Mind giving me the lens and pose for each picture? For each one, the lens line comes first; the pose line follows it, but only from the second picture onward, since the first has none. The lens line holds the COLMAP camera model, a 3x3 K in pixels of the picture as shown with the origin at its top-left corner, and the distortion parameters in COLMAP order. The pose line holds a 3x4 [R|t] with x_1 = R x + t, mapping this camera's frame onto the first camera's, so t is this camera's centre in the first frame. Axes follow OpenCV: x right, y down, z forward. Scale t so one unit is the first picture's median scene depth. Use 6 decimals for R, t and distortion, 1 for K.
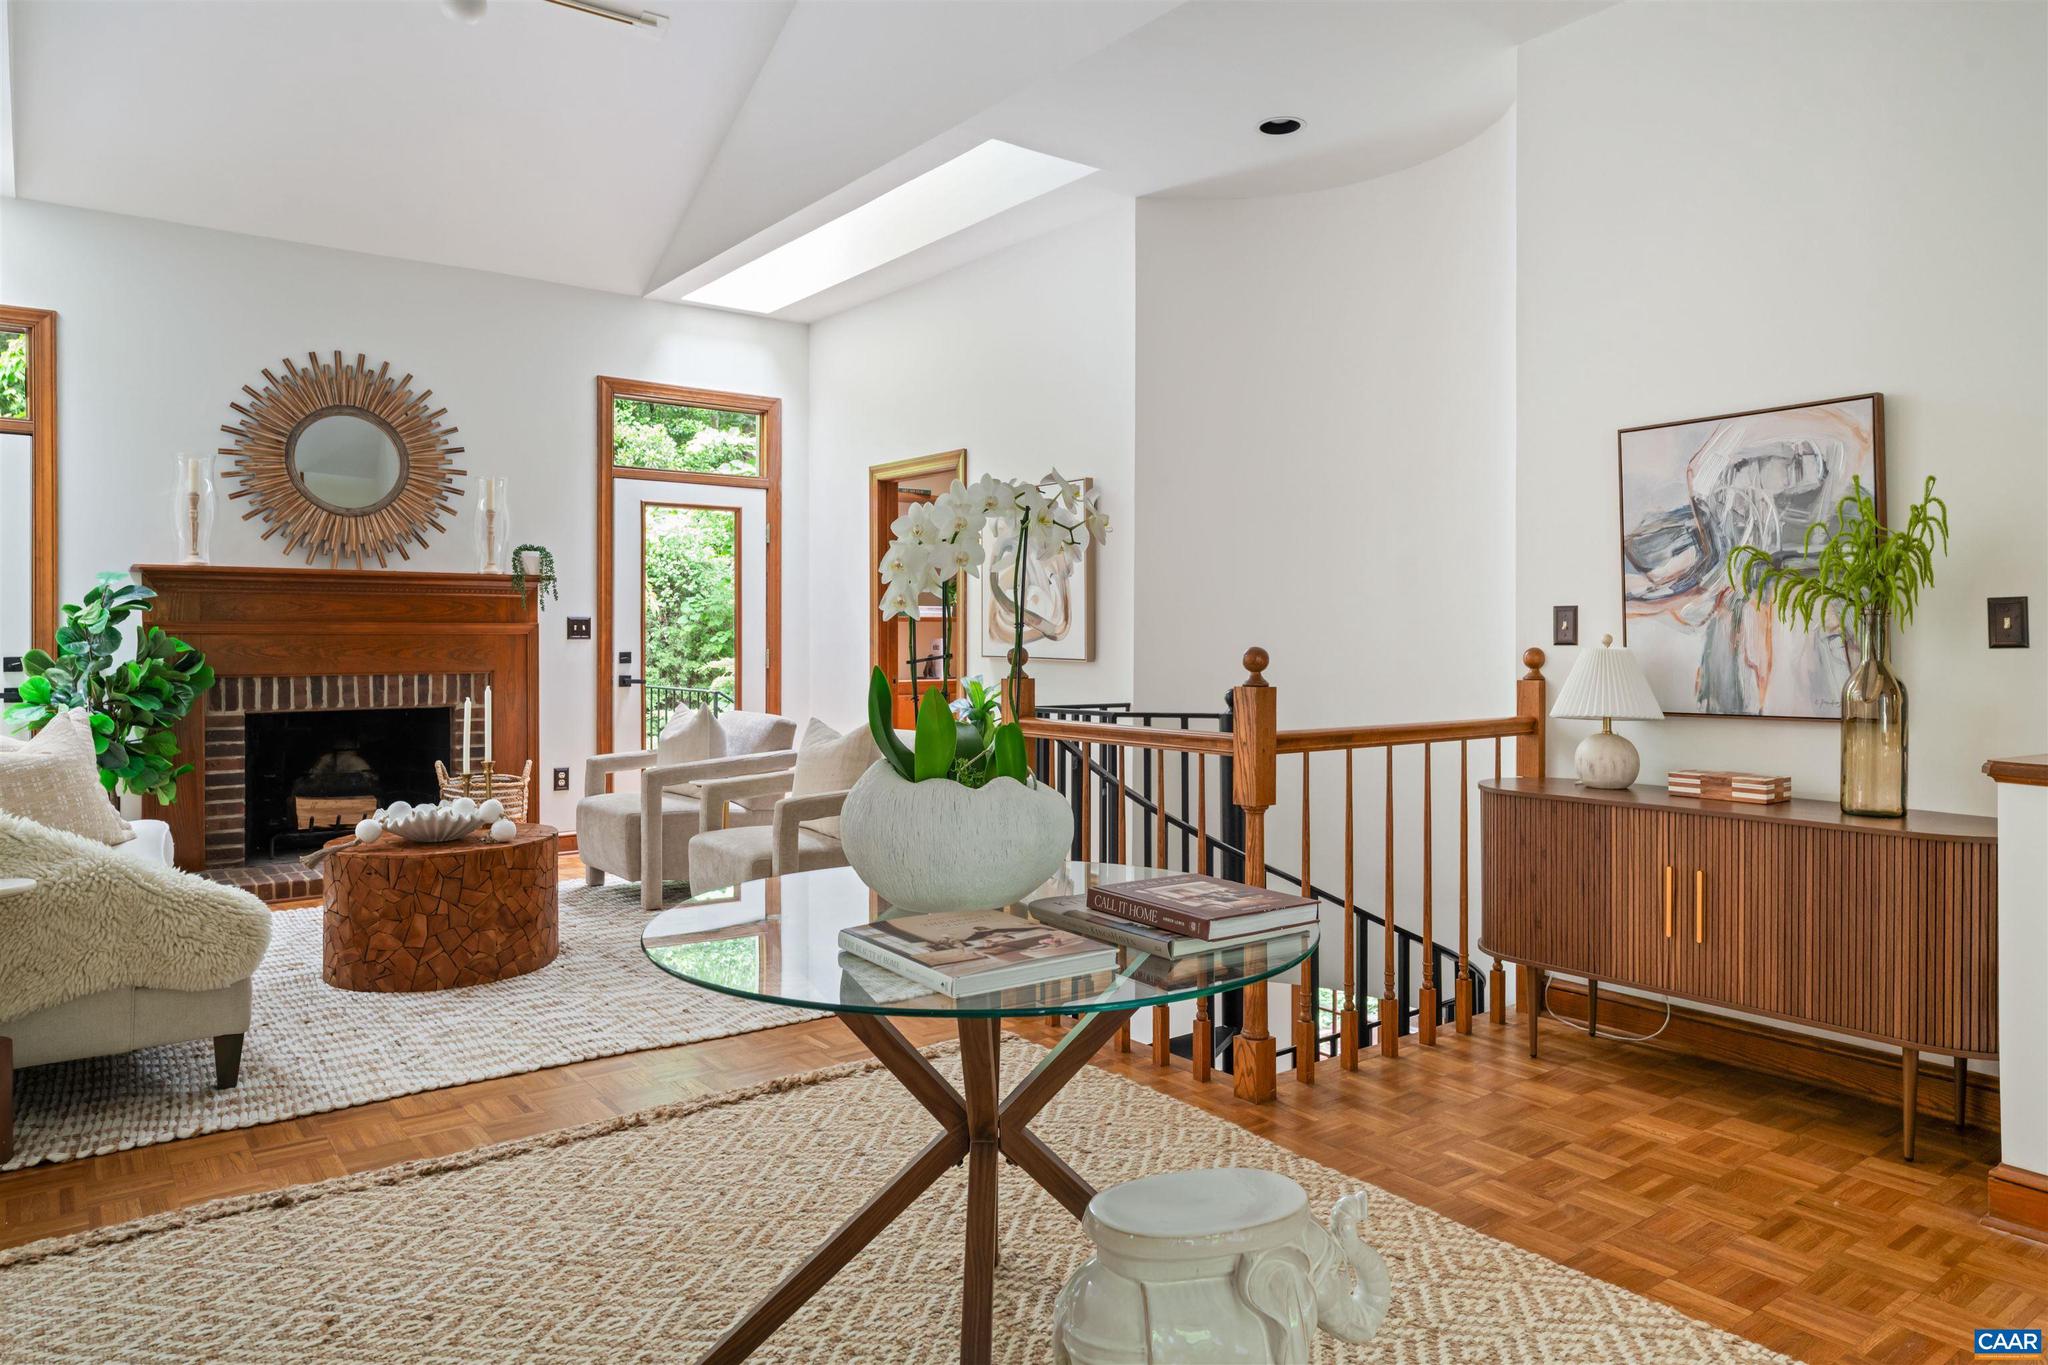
lens RADIAL K [[1271.0, 0, 1016.7], [0, 1271.0, 639.0], [0, 0, 1]] dist [-0.001188, 0.002995]
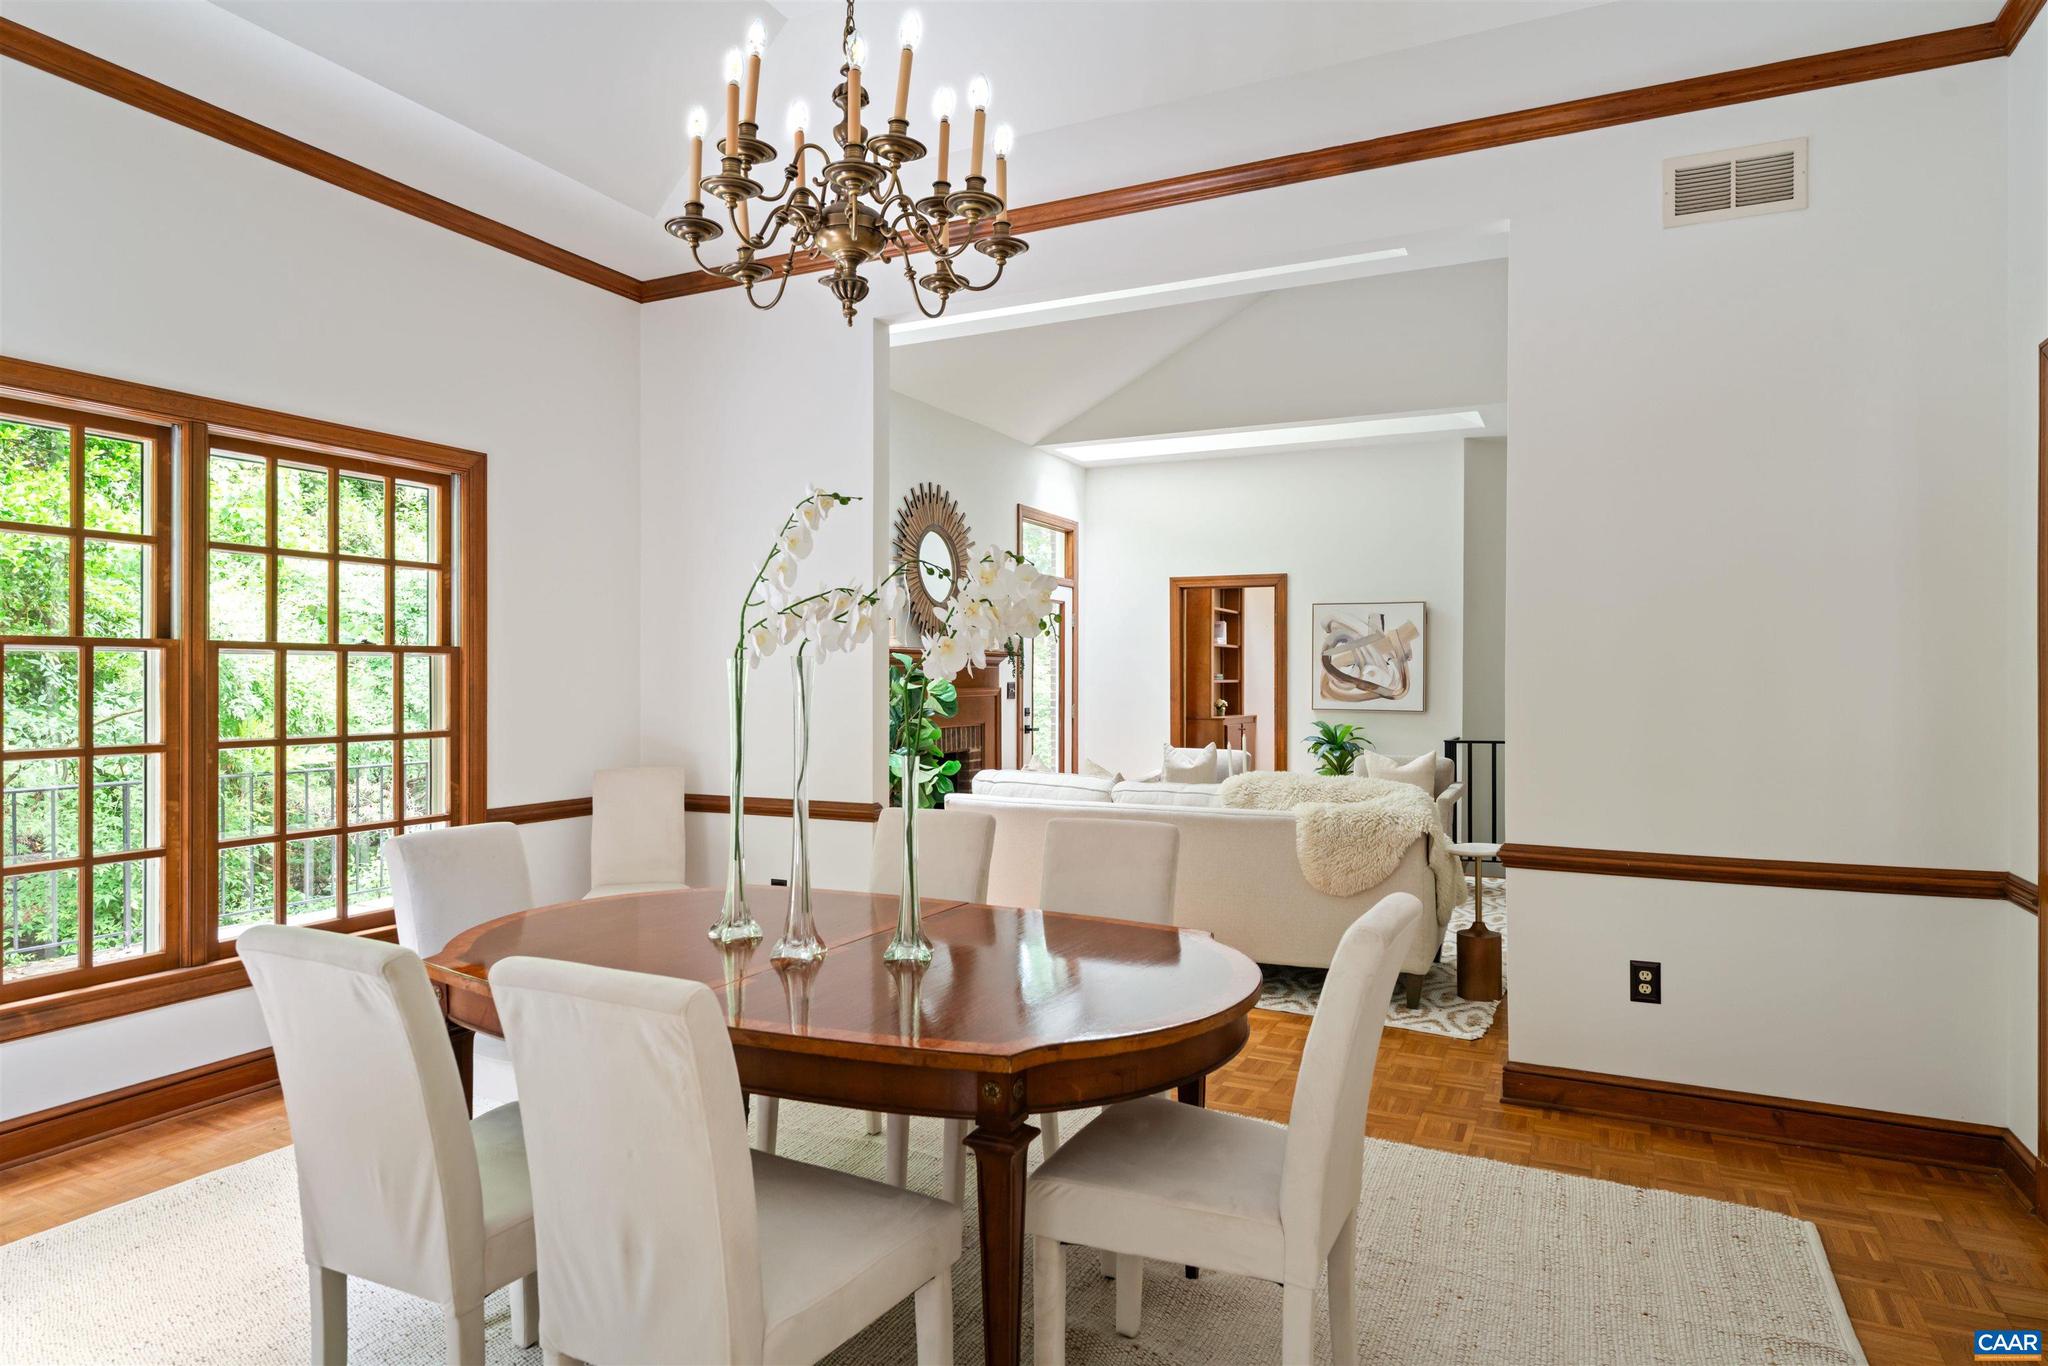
lens RADIAL K [[1163.5, 0, 1024.8], [0, 1163.5, 678.7], [0, 0, 1]] dist [-0.001029, 0.000920]
pose [[0.893025, -0.000322, 0.450007, -1.025764], [-0.000116, 1.000000, 0.000947, -0.025866], [-0.450007, -0.000898, 0.893024, -0.123508]]
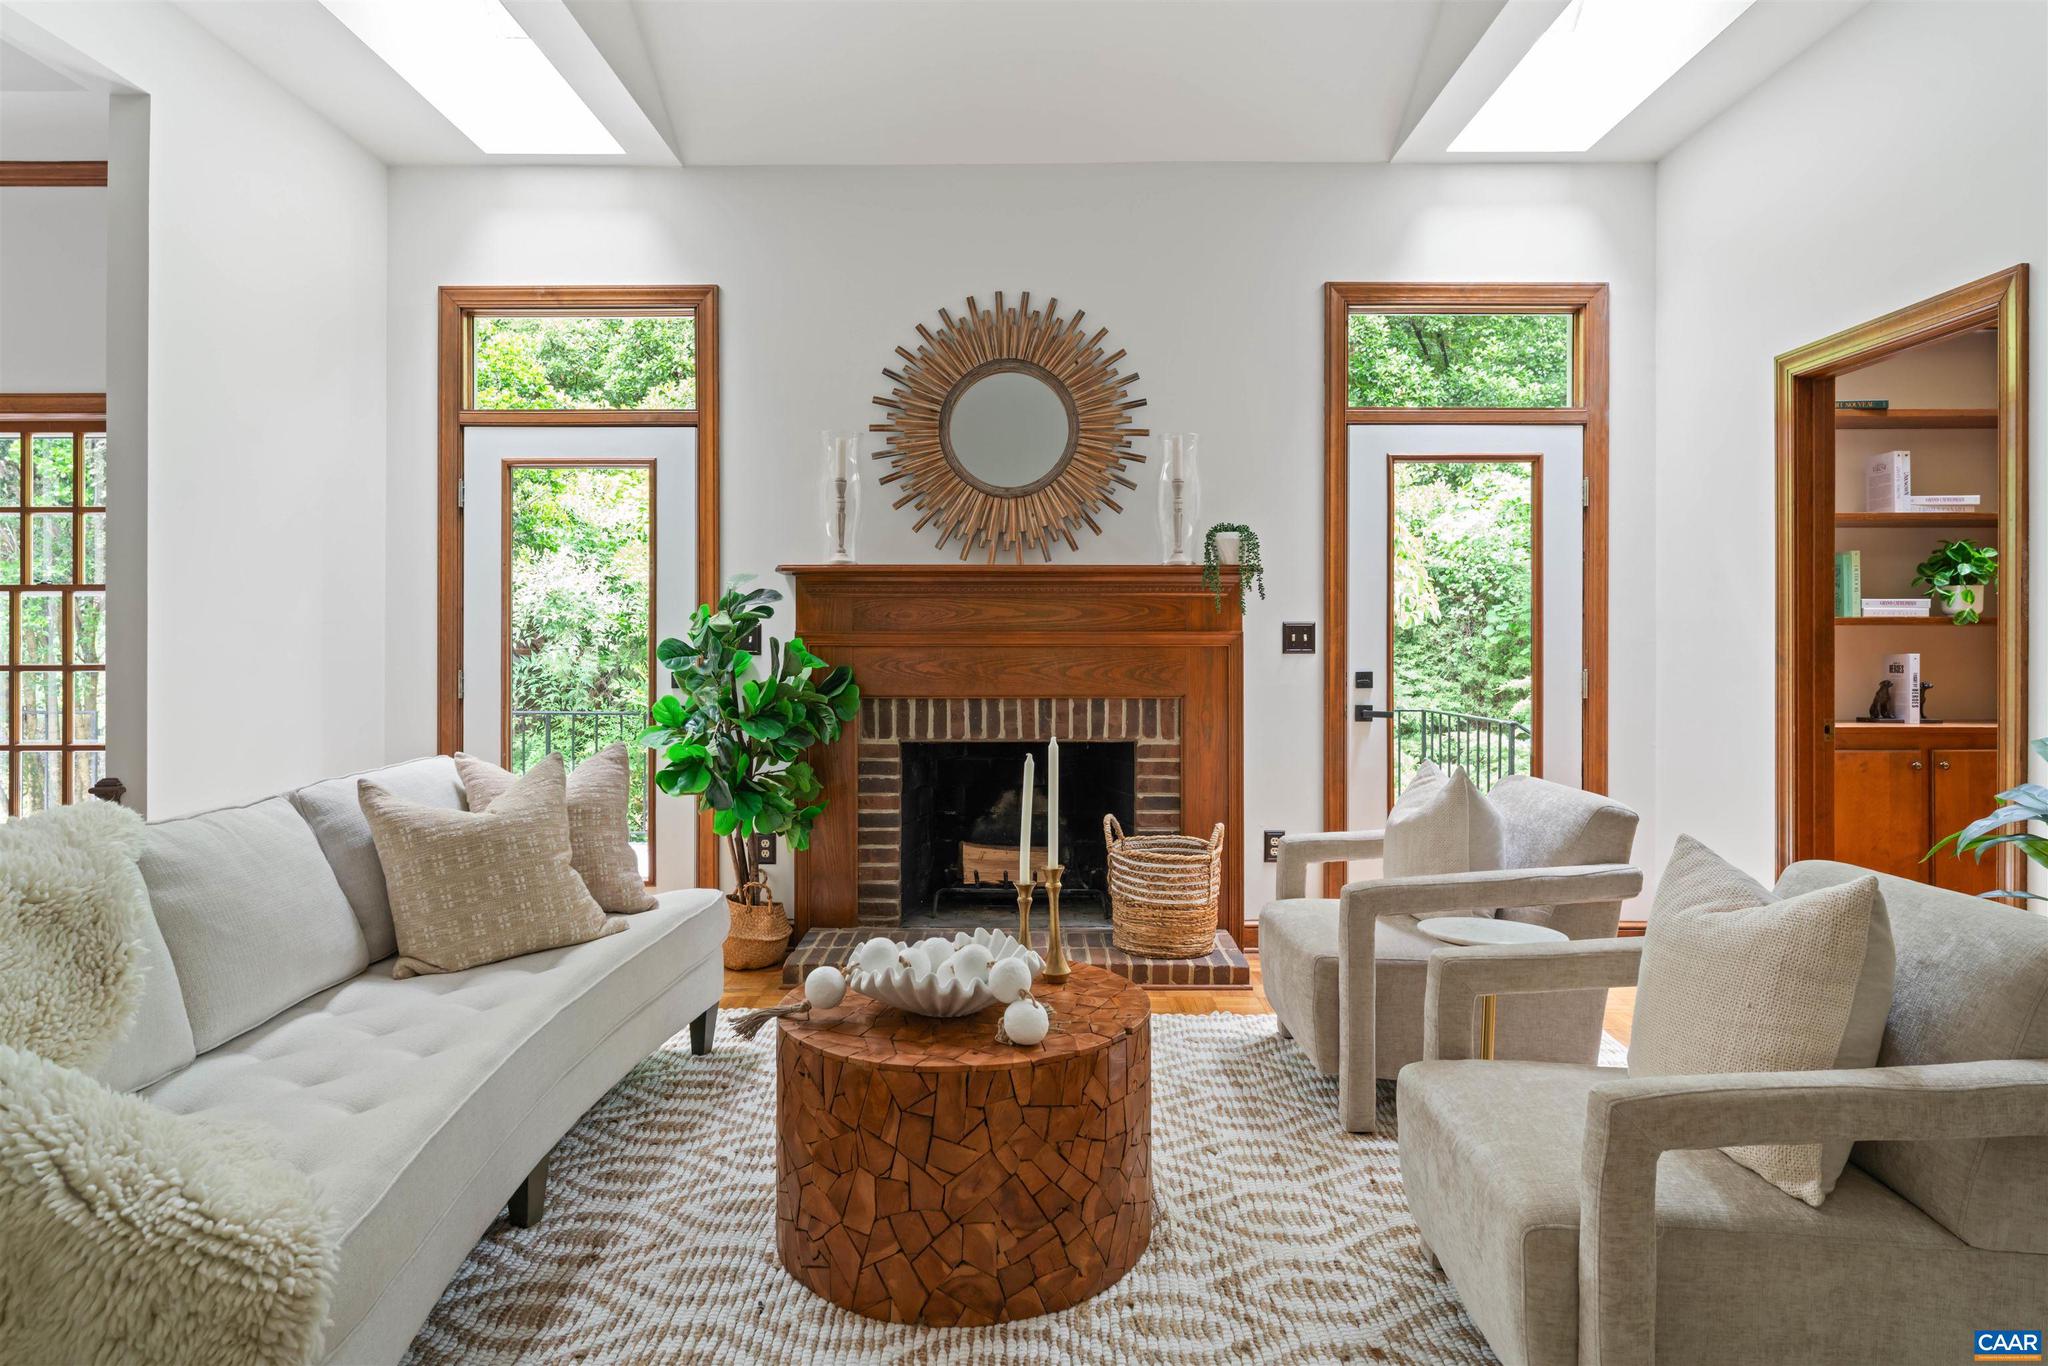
lens RADIAL K [[1163.5, 0, 1031.8], [0, 1163.5, 647.6], [0, 0, 1]] dist [-0.001029, 0.000920]
pose [[0.799804, 0.000912, -0.600260, -0.081764], [-0.002011, 0.999997, -0.001160, -0.002496], [0.600258, 0.002135, 0.799804, 0.444580]]
